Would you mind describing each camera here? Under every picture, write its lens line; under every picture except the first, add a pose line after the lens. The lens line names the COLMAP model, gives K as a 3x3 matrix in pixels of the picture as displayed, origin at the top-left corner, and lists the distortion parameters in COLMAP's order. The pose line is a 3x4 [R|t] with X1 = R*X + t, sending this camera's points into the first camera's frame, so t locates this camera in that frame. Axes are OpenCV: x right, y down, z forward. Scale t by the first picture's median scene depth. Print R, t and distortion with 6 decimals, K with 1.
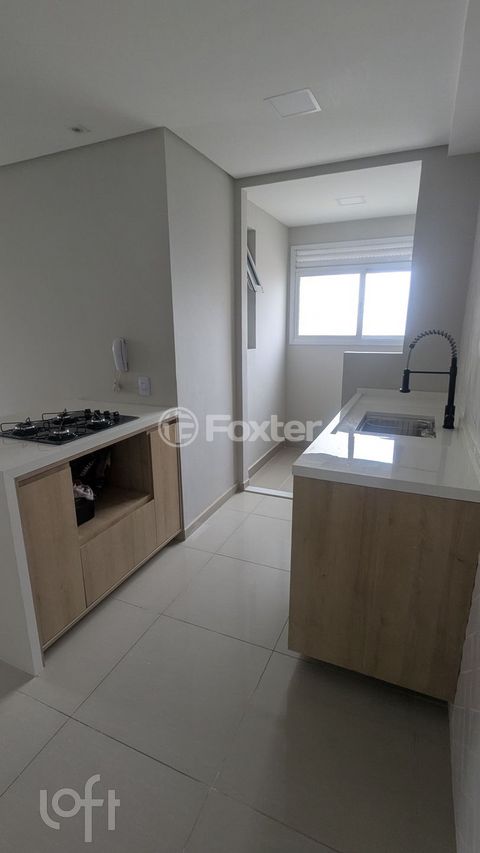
lens RADIAL K [[405.1, 0, 240.0], [0, 405.1, 426.5], [0, 0, 1]] dist [-0.002602, 0.000147]
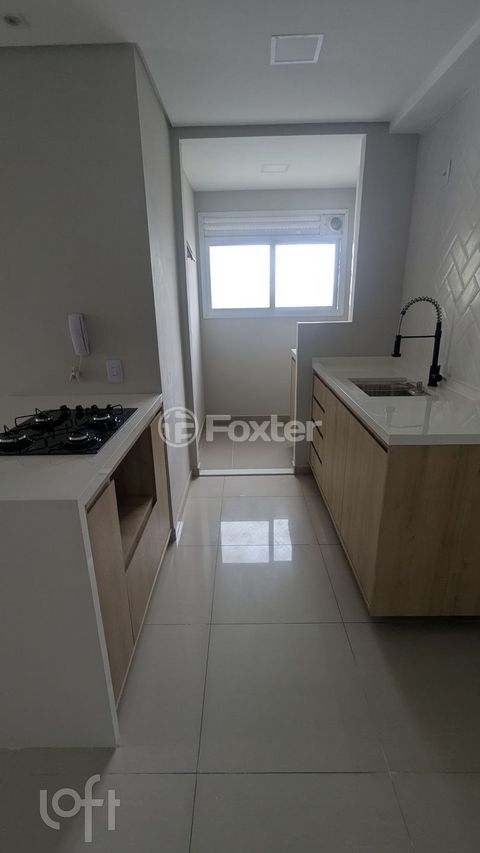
lens RADIAL K [[405.1, 0, 240.0], [0, 405.1, 426.5], [0, 0, 1]] dist [-0.002602, 0.000147]
pose [[0.917606, -0.129011, 0.375972, -0.328478], [0.108160, 0.991213, 0.076148, -0.022719], [-0.382492, -0.029209, 0.923497, 0.131871]]
